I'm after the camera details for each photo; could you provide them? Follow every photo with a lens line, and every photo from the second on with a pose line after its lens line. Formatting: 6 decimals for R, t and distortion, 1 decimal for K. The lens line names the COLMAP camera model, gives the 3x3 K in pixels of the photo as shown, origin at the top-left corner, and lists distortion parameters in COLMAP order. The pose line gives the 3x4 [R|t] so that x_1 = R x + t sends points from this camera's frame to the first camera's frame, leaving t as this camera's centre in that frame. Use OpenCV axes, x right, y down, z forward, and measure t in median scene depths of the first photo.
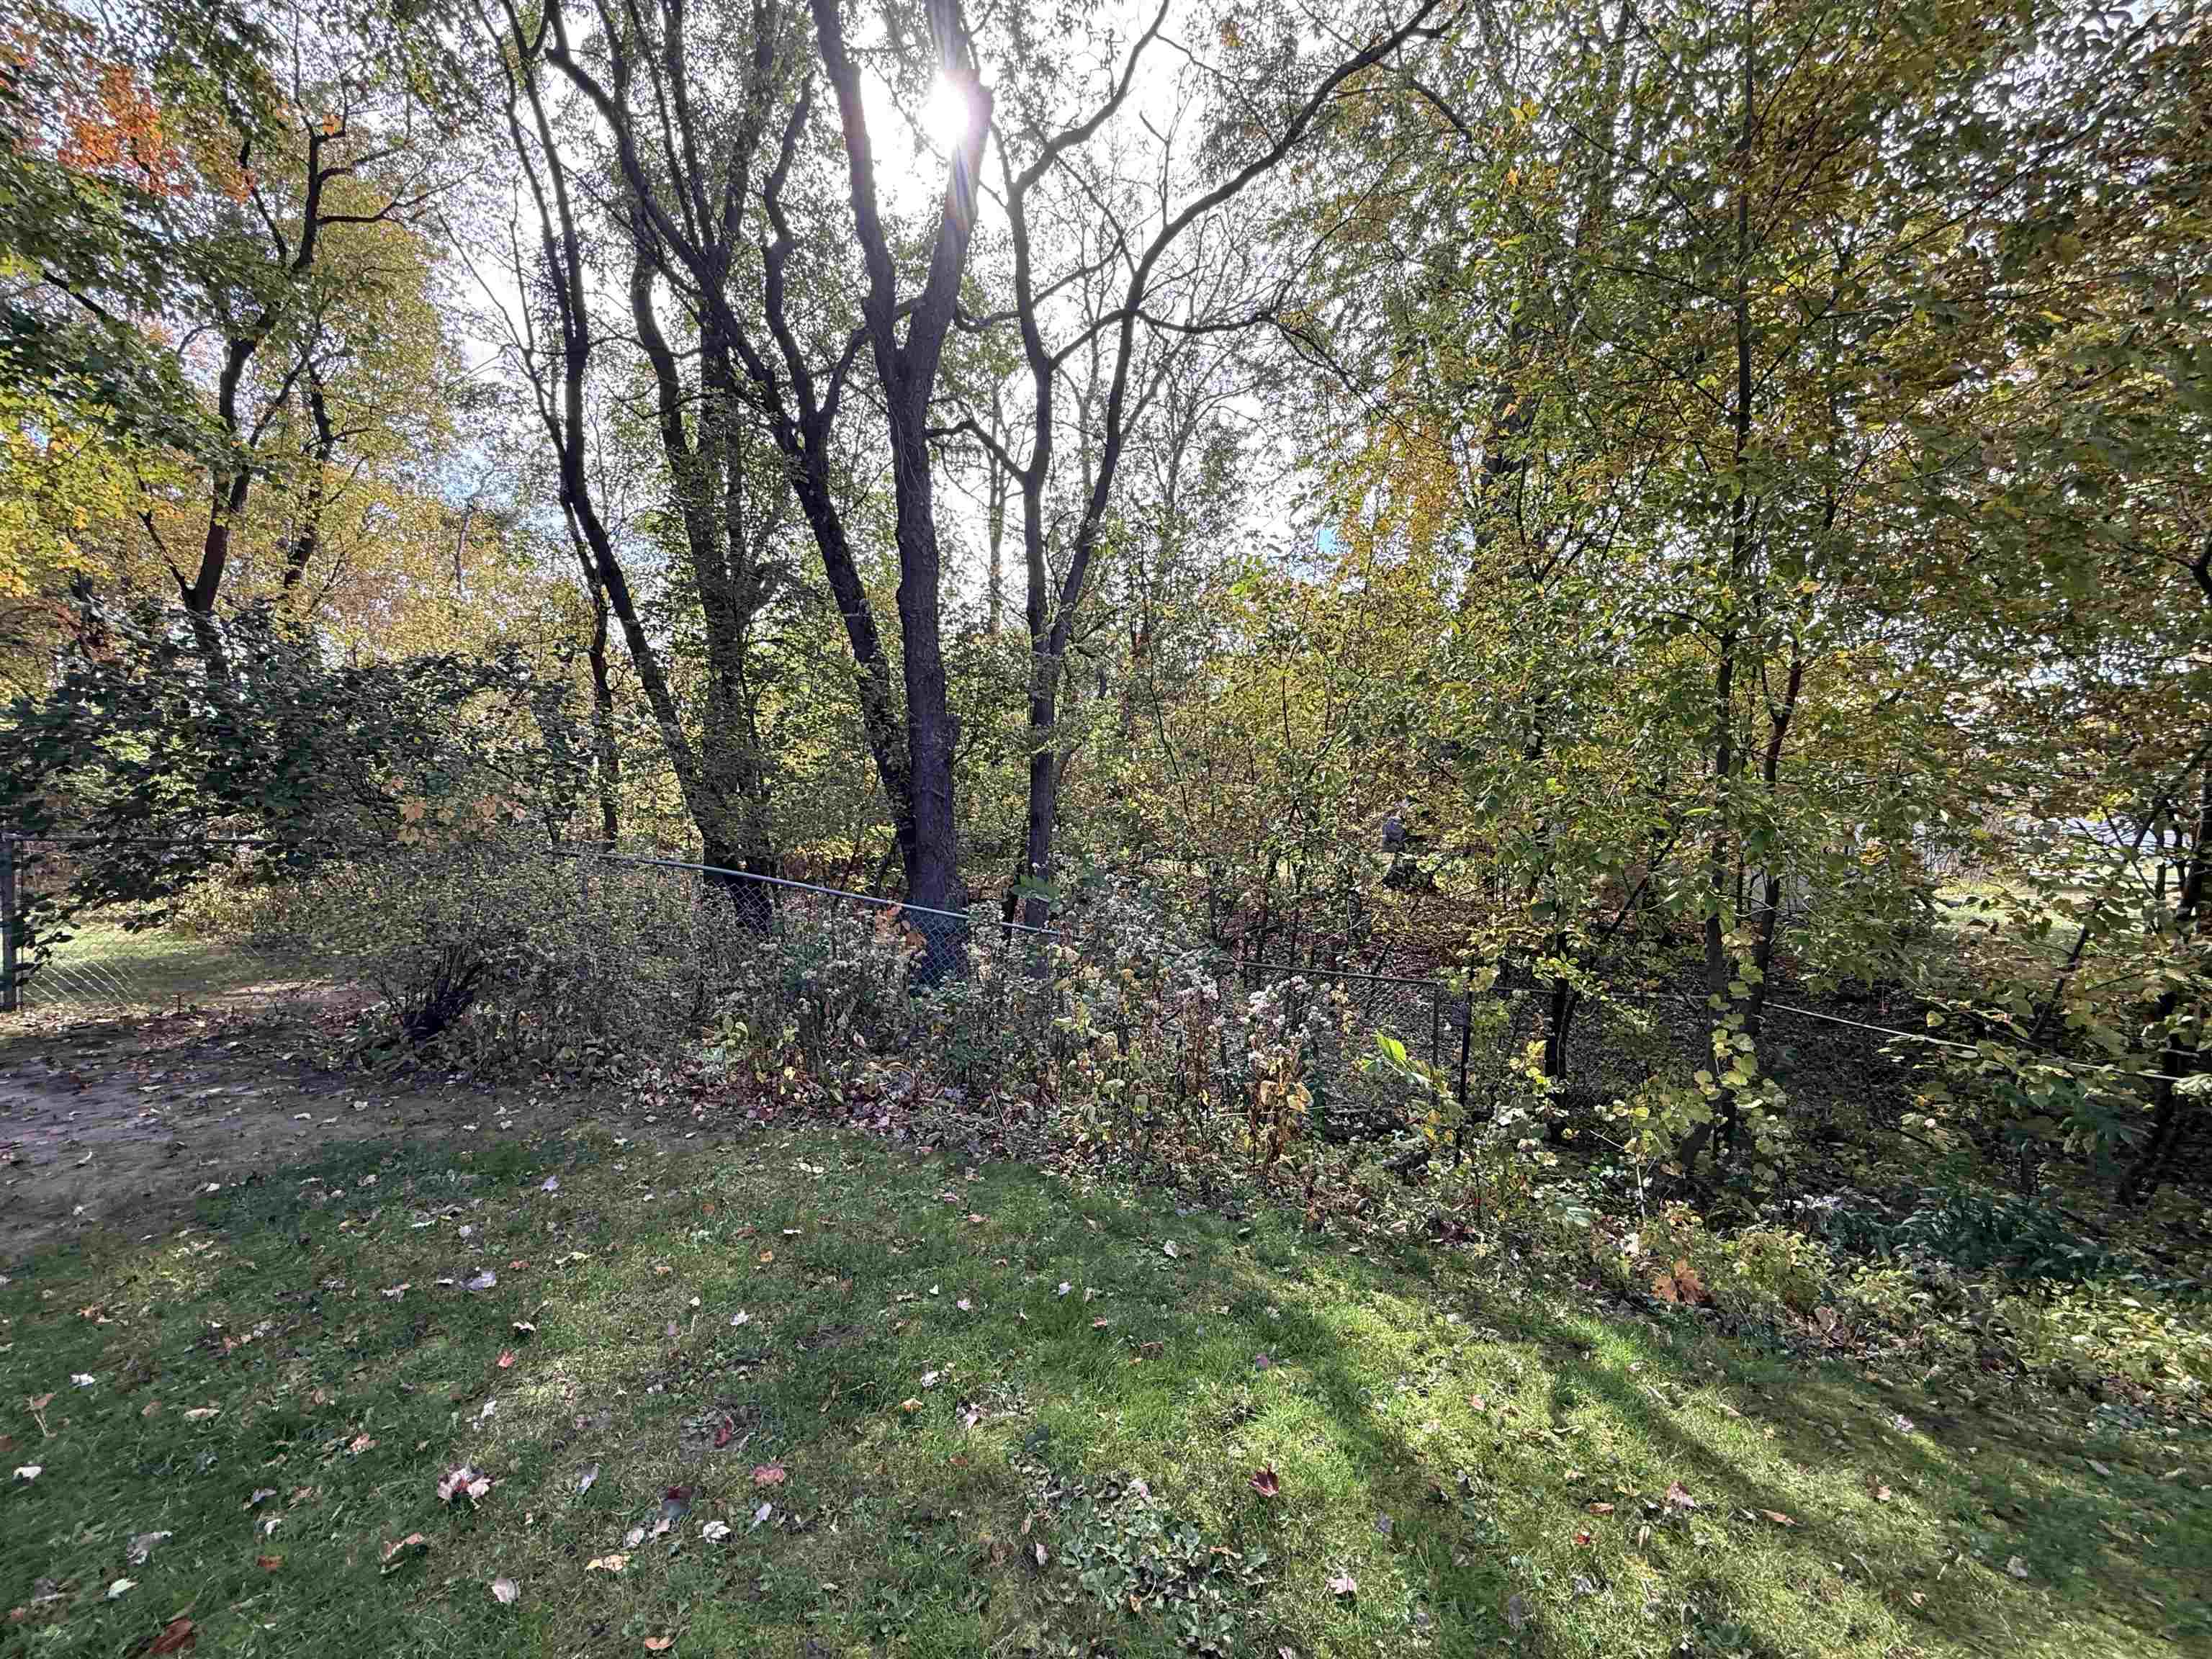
lens RADIAL K [[882.2, 0, 1099.7], [0, 882.2, 840.7], [0, 0, 1]] dist [-0.000142, 0.000563]
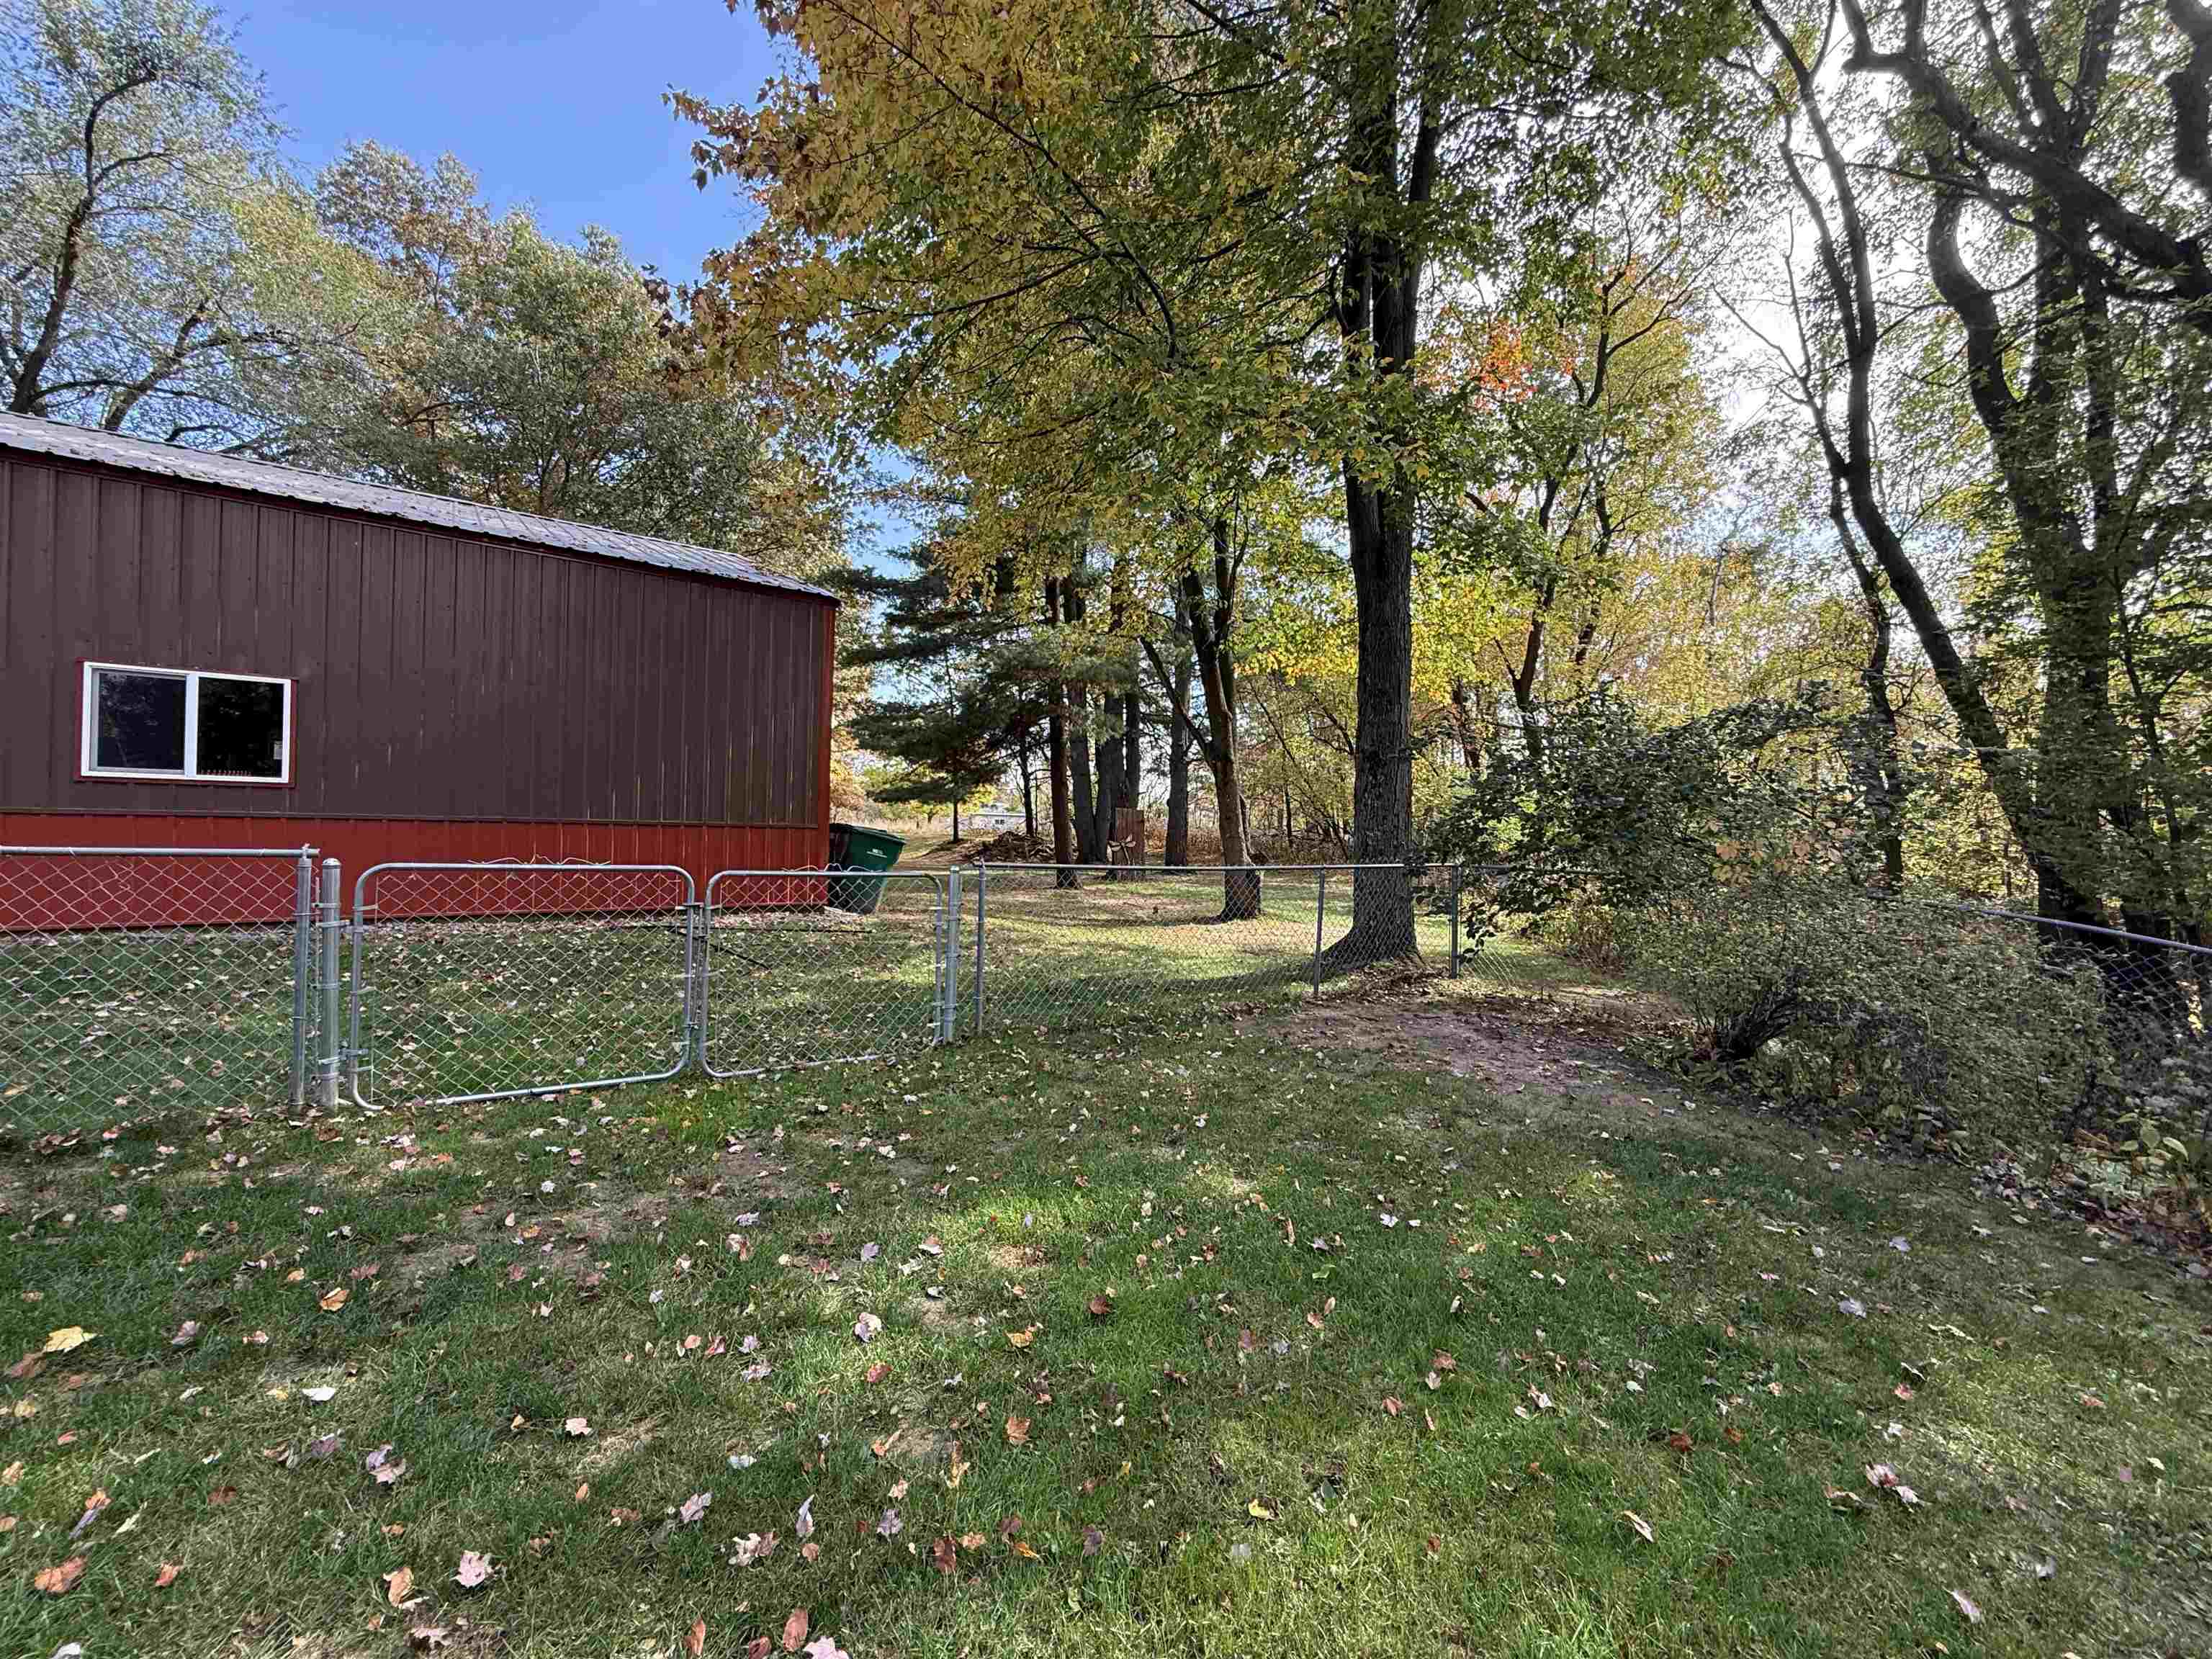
lens RADIAL K [[882.2, 0, 1089.2], [0, 882.2, 829.3], [0, 0, 1]] dist [-0.000142, 0.000563]
pose [[0.335848, -0.012884, -0.941828, -0.003493], [-0.037892, 0.998912, -0.027177, 0.000087], [0.941154, 0.044815, 0.334994, -0.047236]]
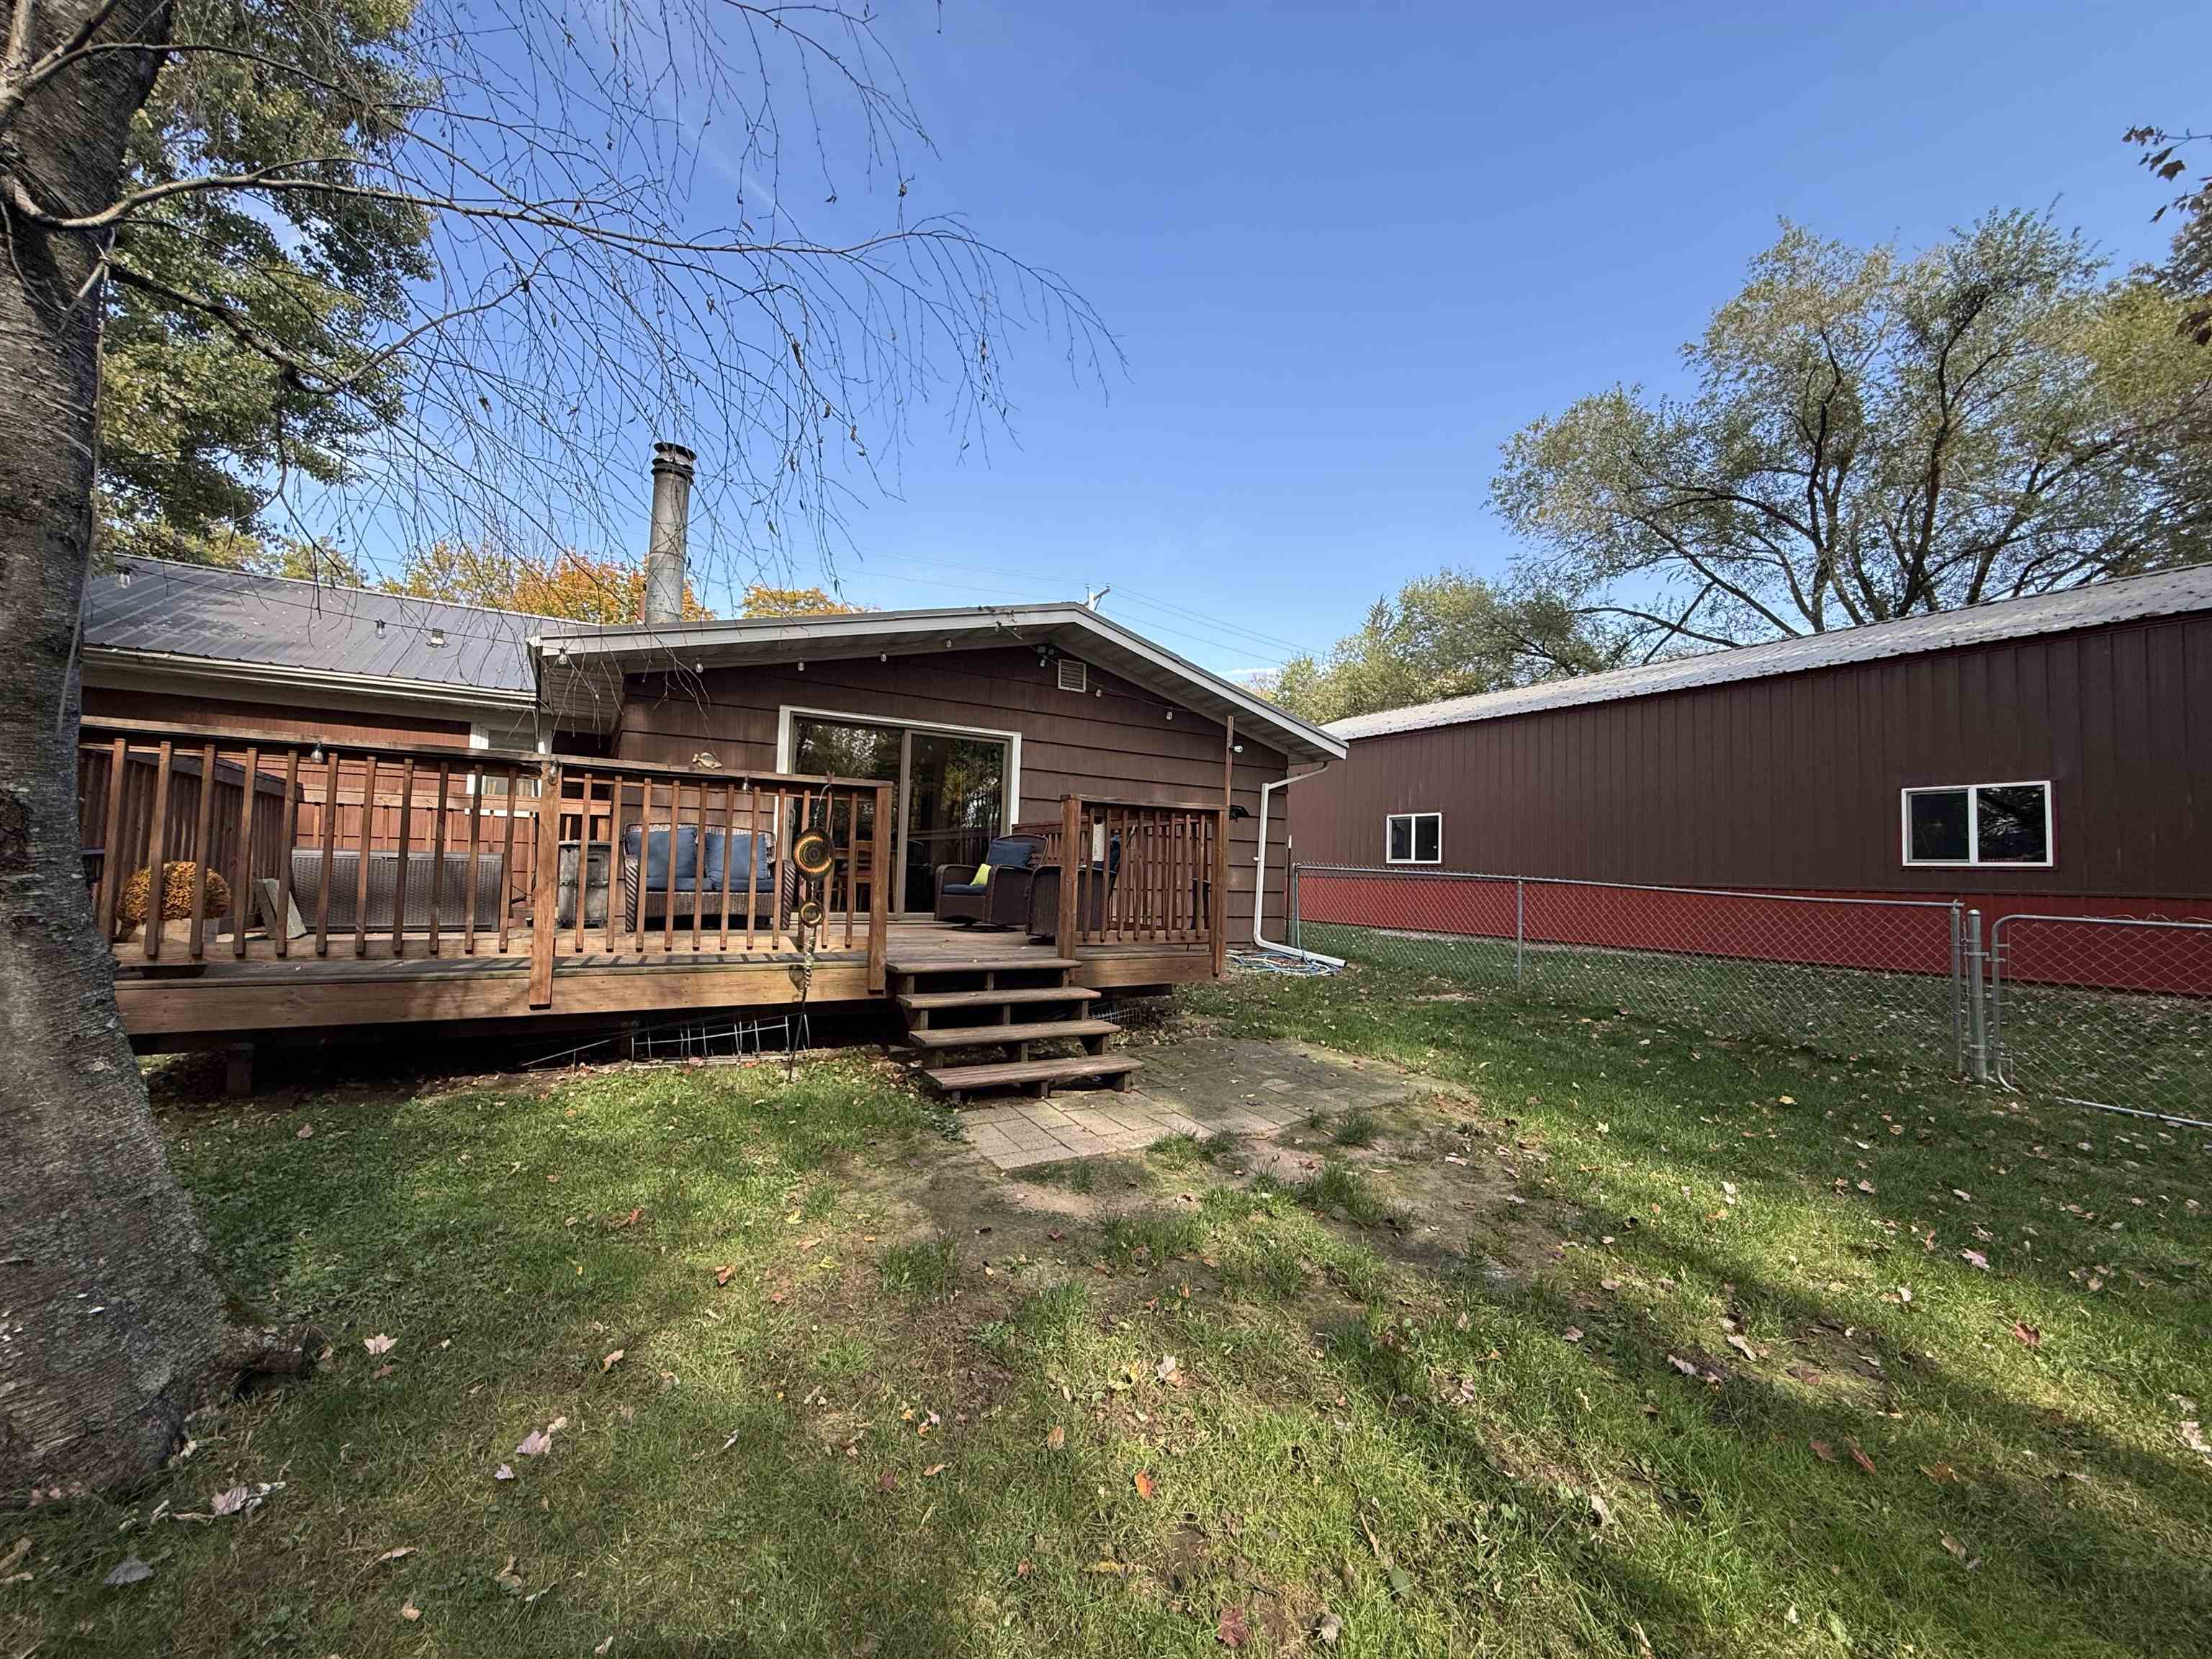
lens RADIAL K [[882.2, 0, 1105.0], [0, 882.2, 830.0], [0, 0, 1]] dist [-0.000142, 0.000563]
pose [[-0.966201, -0.064350, -0.249627, 0.205170], [-0.057172, 0.997718, -0.035907, 0.015233], [0.251368, -0.020422, -0.967676, 0.174582]]
